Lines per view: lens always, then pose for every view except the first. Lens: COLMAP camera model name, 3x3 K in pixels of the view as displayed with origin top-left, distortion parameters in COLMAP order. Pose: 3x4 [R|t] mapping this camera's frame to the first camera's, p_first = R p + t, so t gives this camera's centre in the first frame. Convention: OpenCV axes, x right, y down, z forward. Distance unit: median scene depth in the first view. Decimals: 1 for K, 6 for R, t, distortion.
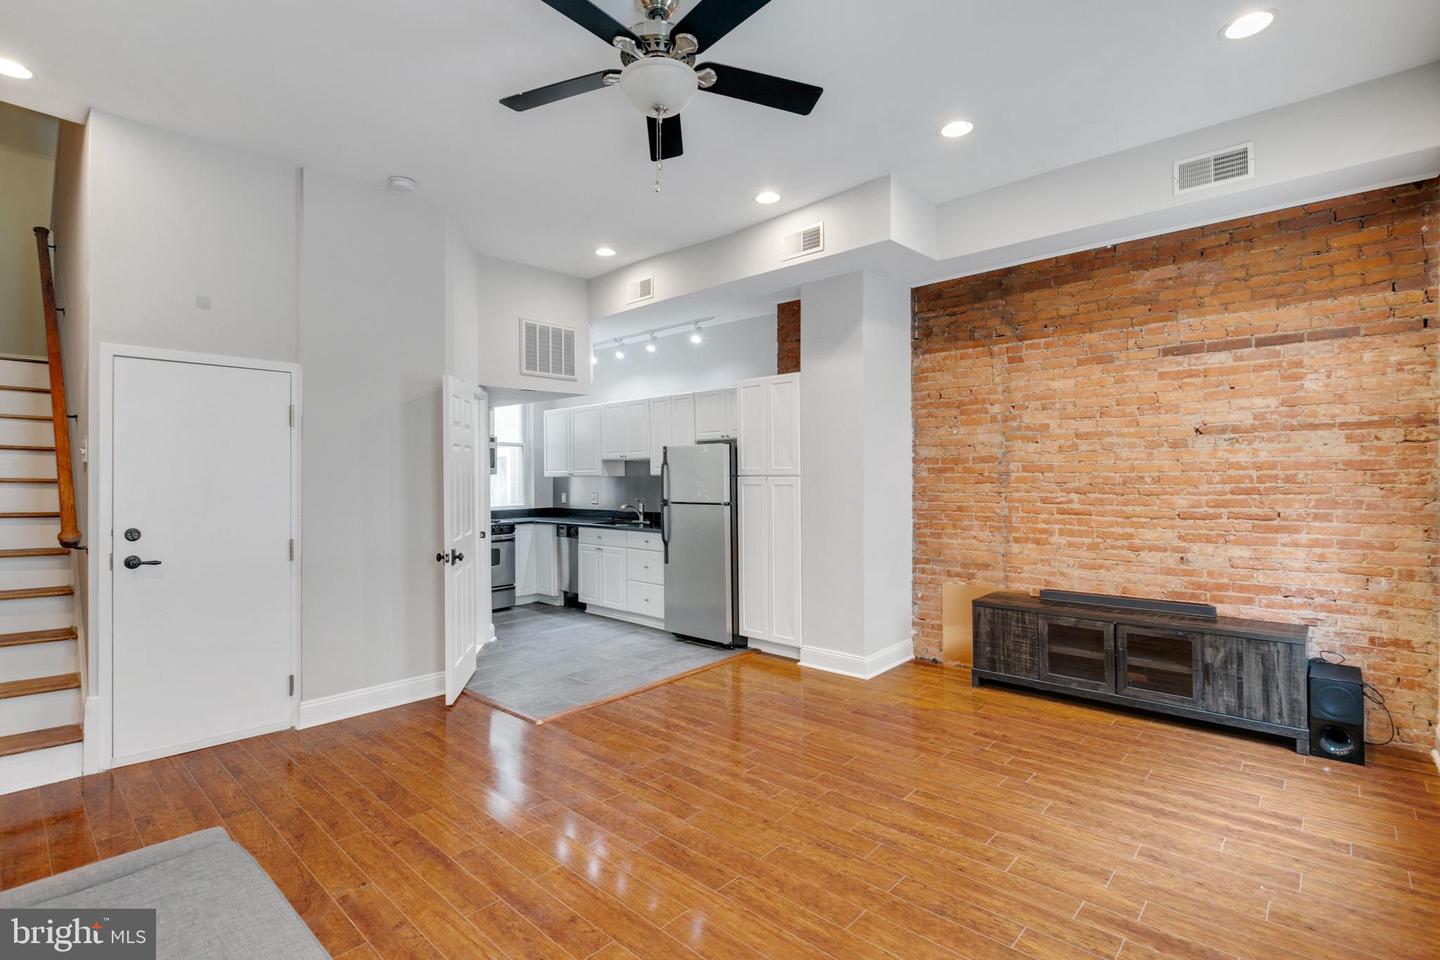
lens RADIAL K [[672.0, 0, 722.6], [0, 672.0, 476.4], [0, 0, 1]] dist [0.001922, 0.000144]
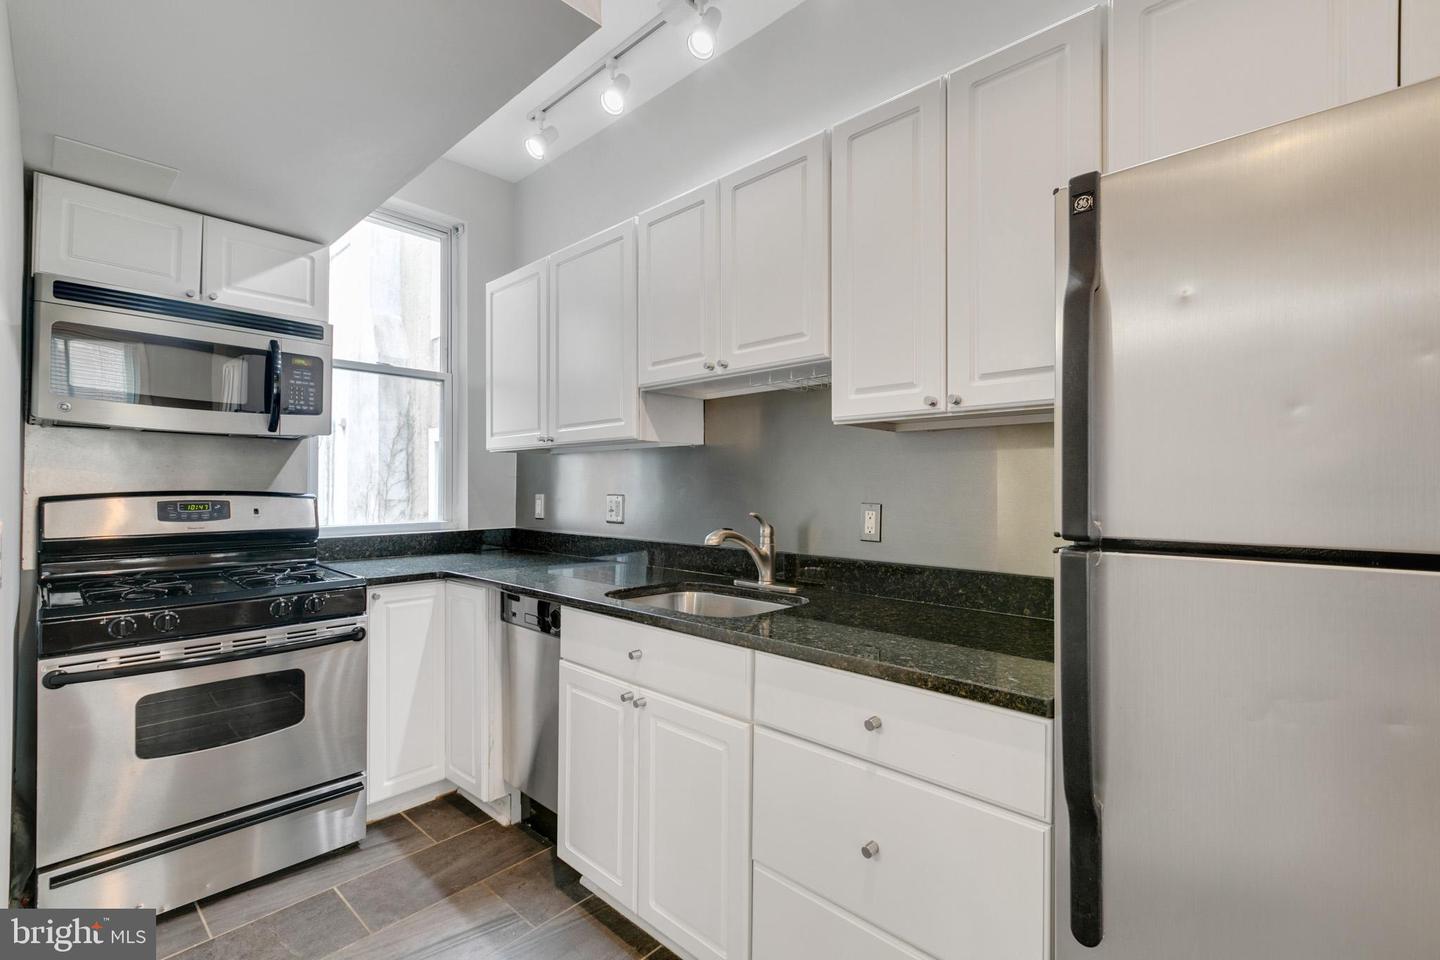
lens RADIAL K [[643.0, 0, 716.8], [0, 643.0, 479.0], [0, 0, 1]] dist [0.002052, -0.000077]
pose [[0.999417, 0.009664, -0.032738, -0.218018], [-0.009907, 0.999925, -0.007252, 0.033581], [0.032666, 0.007572, 0.999438, 1.144011]]
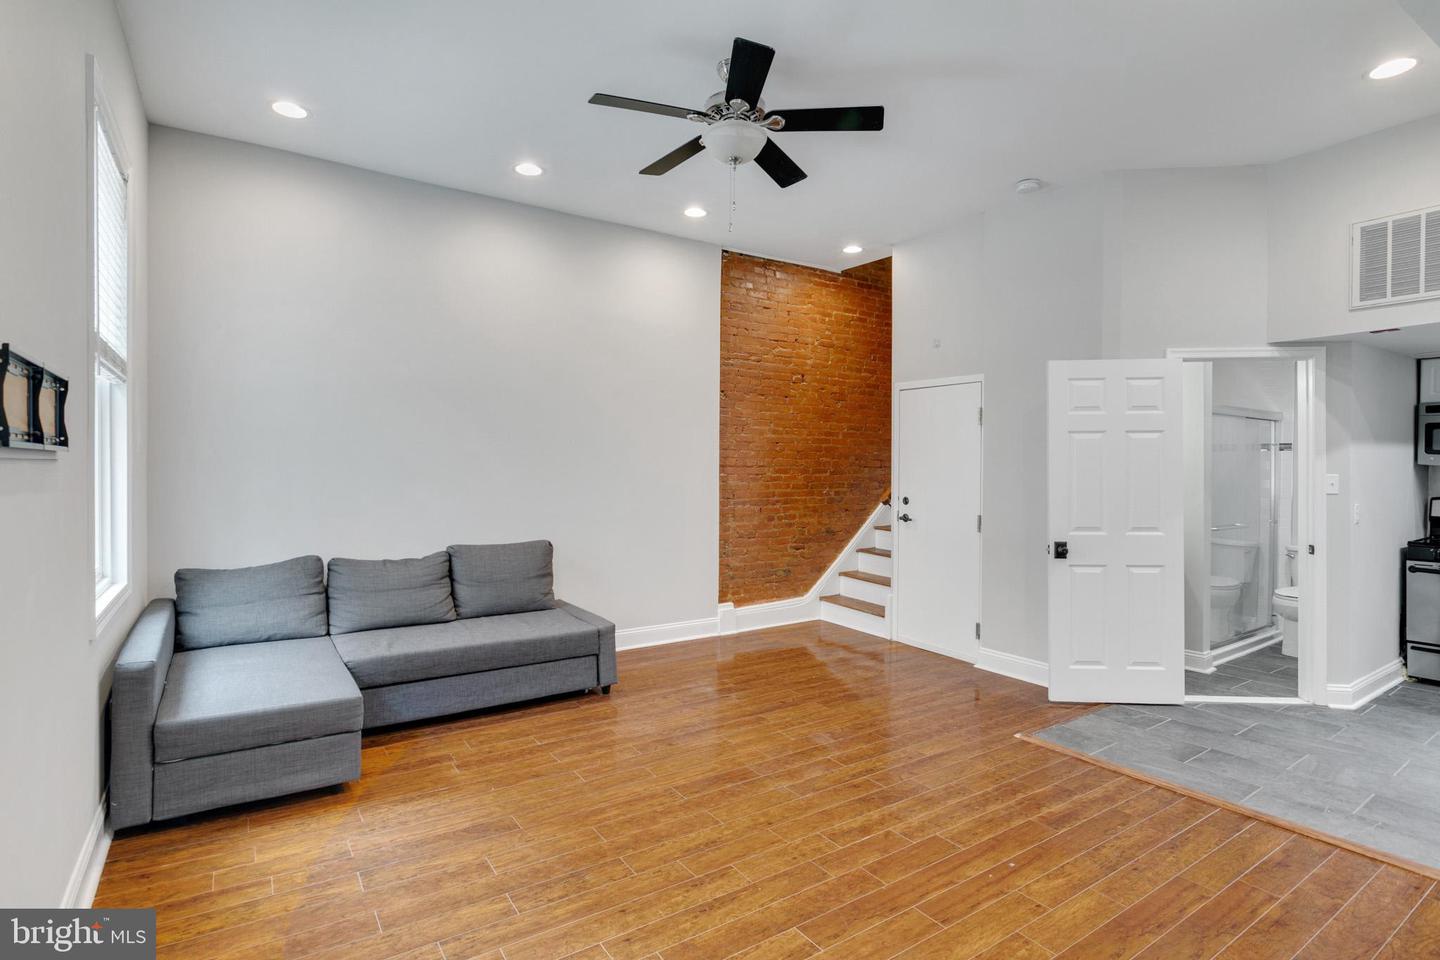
lens RADIAL K [[722.4, 0, 718.3], [0, 722.4, 470.9], [0, 0, 1]] dist [0.000052, -0.000115]
pose [[-0.237830, 0.009754, -0.971258, 0.690745], [-0.007207, 0.999904, 0.011807, -0.000698], [0.971280, 0.009808, -0.237737, 0.750017]]
